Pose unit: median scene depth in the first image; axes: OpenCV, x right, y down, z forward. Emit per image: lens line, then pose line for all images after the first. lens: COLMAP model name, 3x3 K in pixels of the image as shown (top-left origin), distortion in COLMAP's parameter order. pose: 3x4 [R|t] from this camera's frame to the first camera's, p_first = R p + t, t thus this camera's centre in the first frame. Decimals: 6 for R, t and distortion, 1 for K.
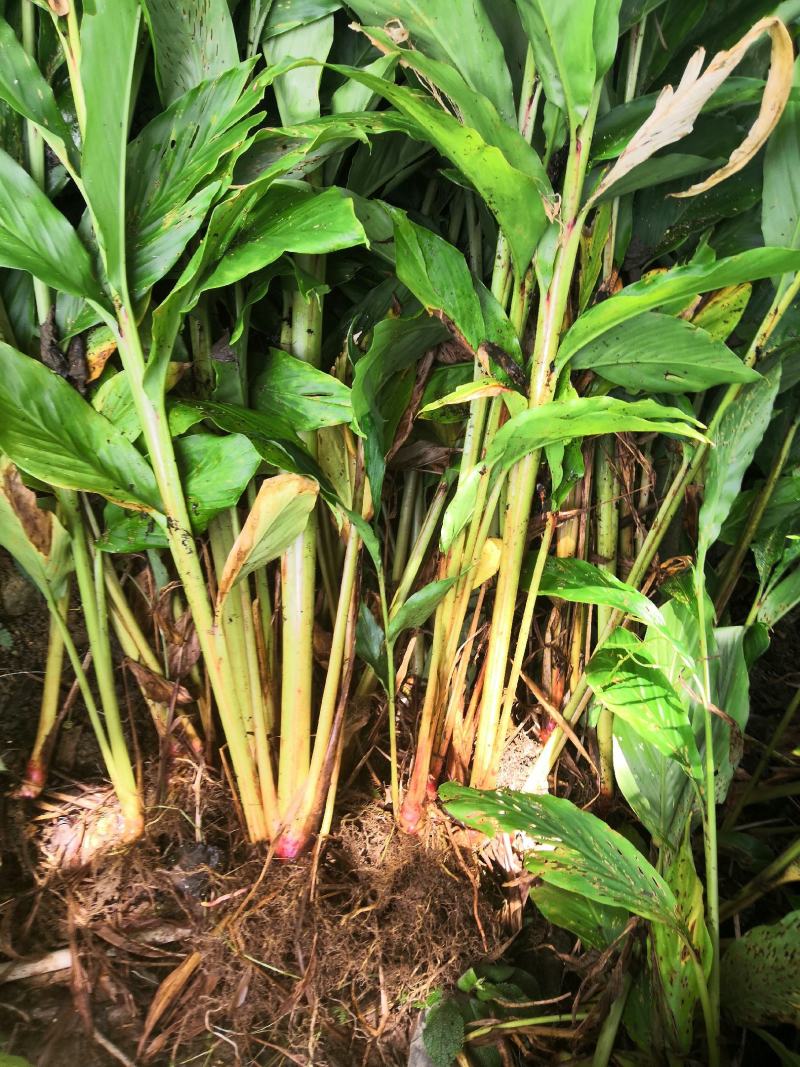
lens RADIAL K [[769.9, 0, 400.0], [0, 769.9, 533.5], [0, 0, 1]] dist [-0.009911, -0.001197]
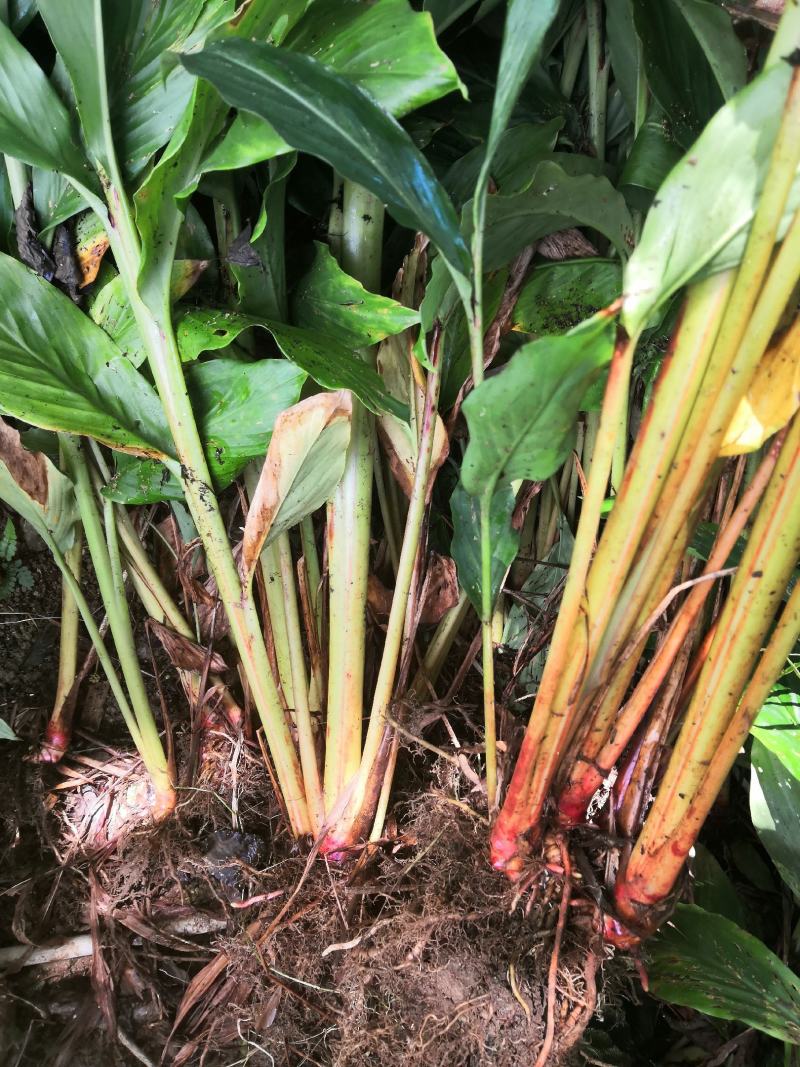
lens RADIAL K [[823.5, 0, 400.0], [0, 823.5, 533.5], [0, 0, 1]] dist [0.003006, -0.002272]
pose [[0.994772, 0.033795, -0.096369, 0.000848], [-0.021895, 0.992293, 0.121962, -0.046604], [0.099748, -0.119214, 0.987845, 0.146188]]
